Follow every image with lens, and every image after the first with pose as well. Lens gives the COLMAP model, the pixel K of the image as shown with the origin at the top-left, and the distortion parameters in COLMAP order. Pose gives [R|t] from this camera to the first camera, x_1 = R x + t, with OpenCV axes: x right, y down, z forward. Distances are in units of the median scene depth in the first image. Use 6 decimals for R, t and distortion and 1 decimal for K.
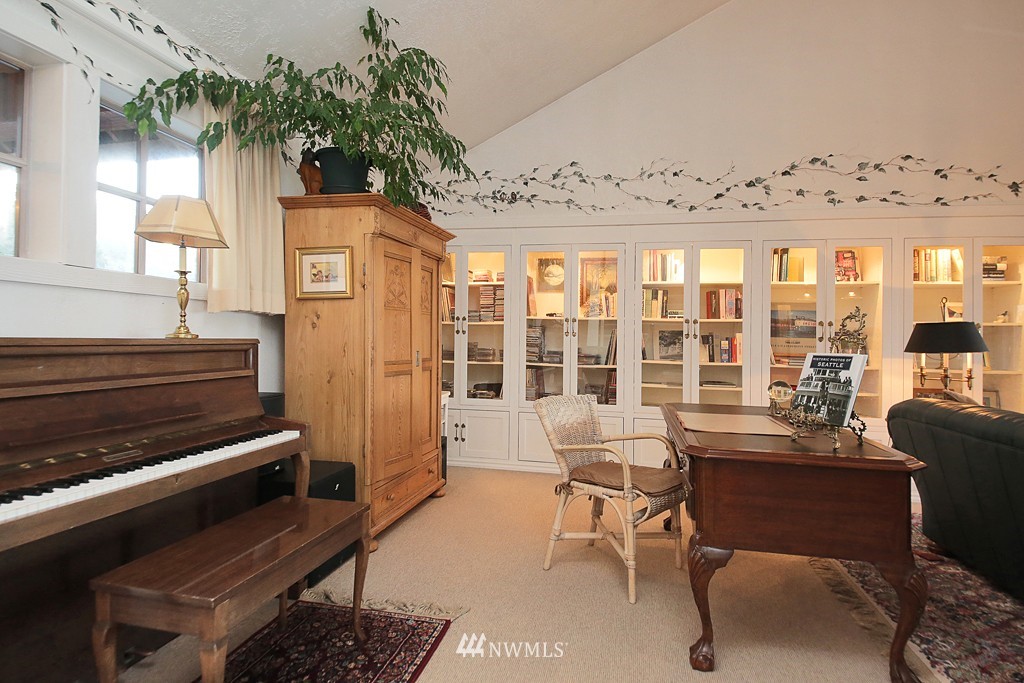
lens RADIAL K [[550.8, 0, 512.0], [0, 550.8, 341.5], [0, 0, 1]] dist [-0.002769, -0.002106]
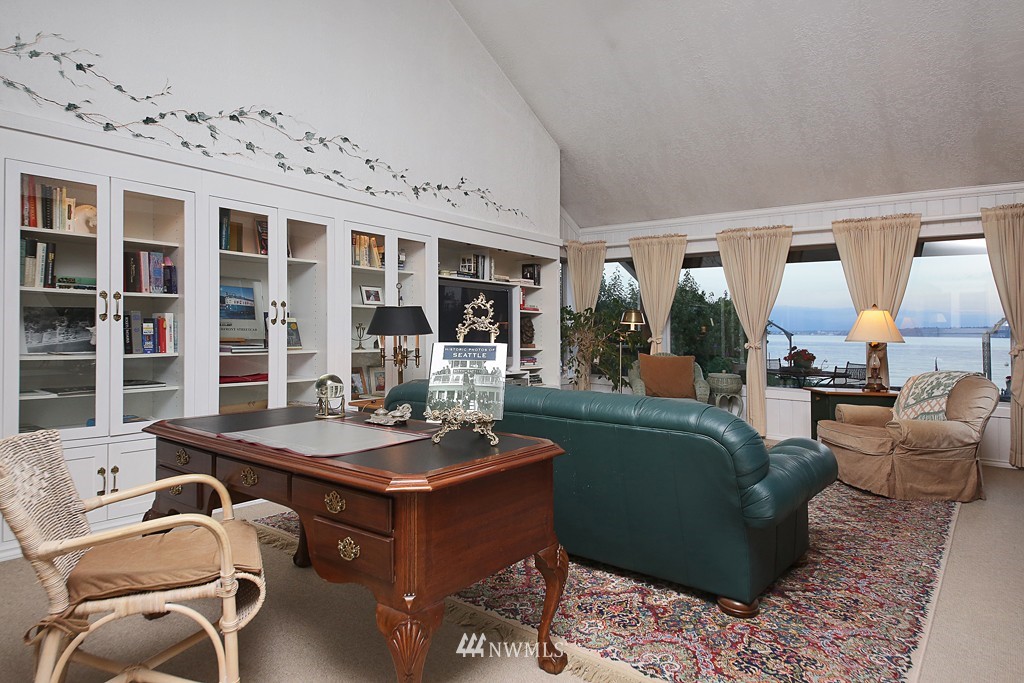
lens RADIAL K [[606.7, 0, 512.9], [0, 606.7, 313.5], [0, 0, 1]] dist [0.051347, -0.038642]
pose [[0.417245, 0.007324, 0.908765, -0.157095], [-0.002619, 0.999973, -0.006856, -0.010377], [-0.908790, 0.000481, 0.417253, 0.245182]]
